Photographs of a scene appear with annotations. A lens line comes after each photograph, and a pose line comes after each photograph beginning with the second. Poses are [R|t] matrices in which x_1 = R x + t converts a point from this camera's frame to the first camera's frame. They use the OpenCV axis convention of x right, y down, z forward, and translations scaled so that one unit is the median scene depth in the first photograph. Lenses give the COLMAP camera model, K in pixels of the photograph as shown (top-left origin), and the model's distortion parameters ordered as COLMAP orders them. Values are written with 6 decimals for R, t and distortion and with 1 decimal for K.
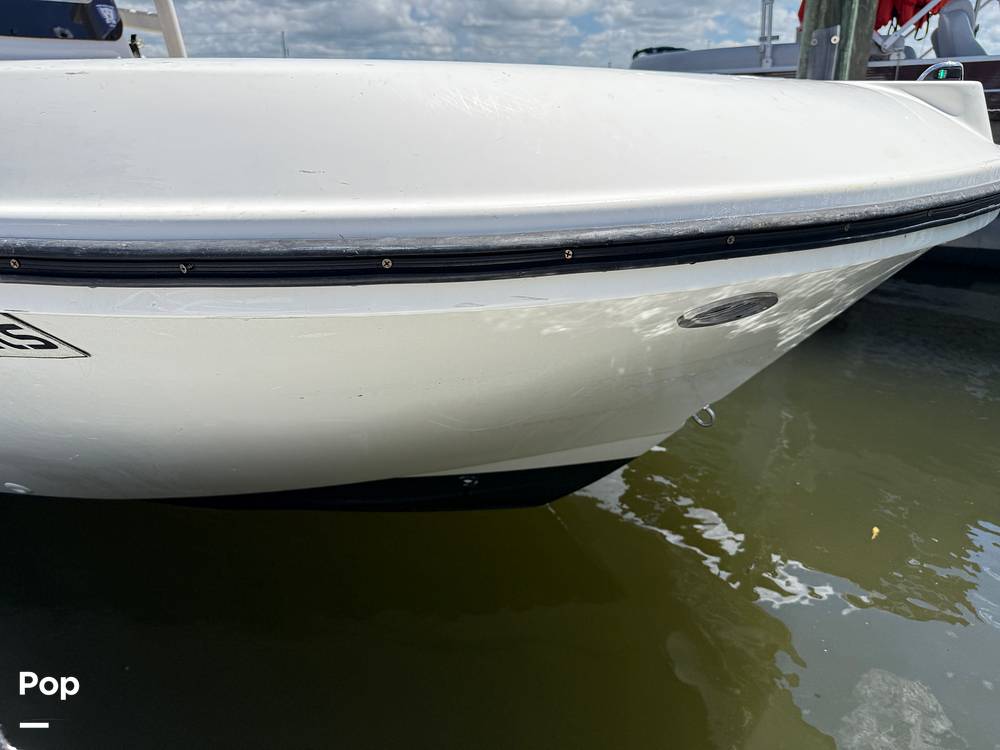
lens RADIAL K [[693.9, 0, 500.0], [0, 693.9, 375.0], [0, 0, 1]] dist [-0.004201, -0.003603]
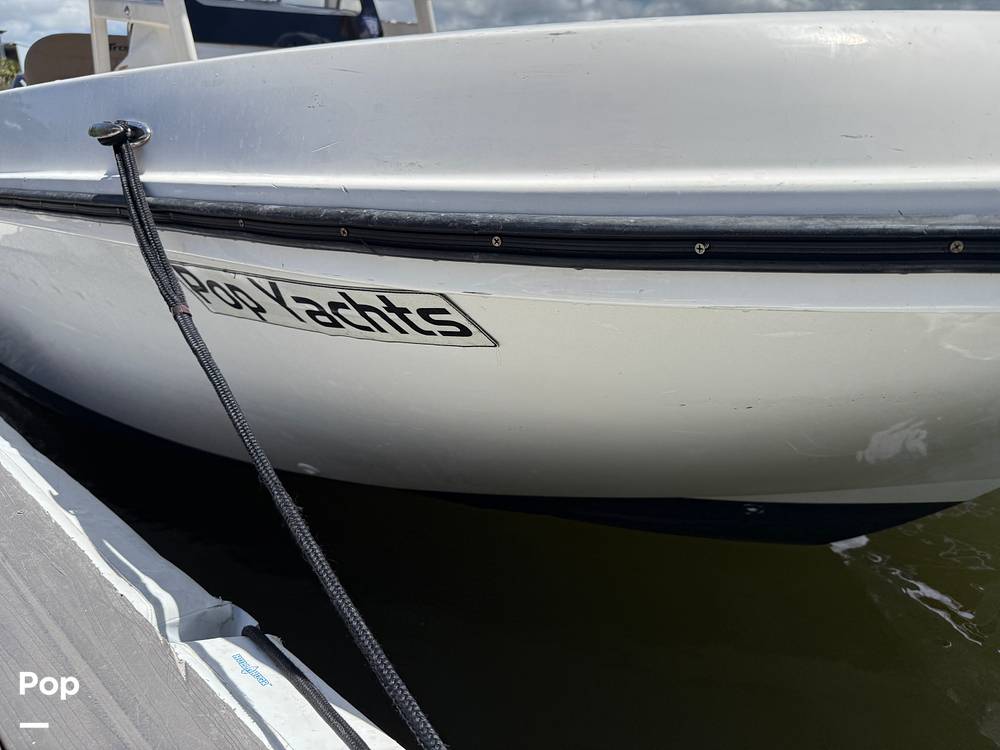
lens RADIAL K [[713.4, 0, 500.0], [0, 713.4, 375.0], [0, 0, 1]] dist [0.000954, -0.000618]
pose [[0.962175, 0.062613, -0.265138, -0.433351], [-0.066324, 0.997785, -0.005056, 0.022125], [0.264234, 0.022450, 0.964197, 0.084567]]
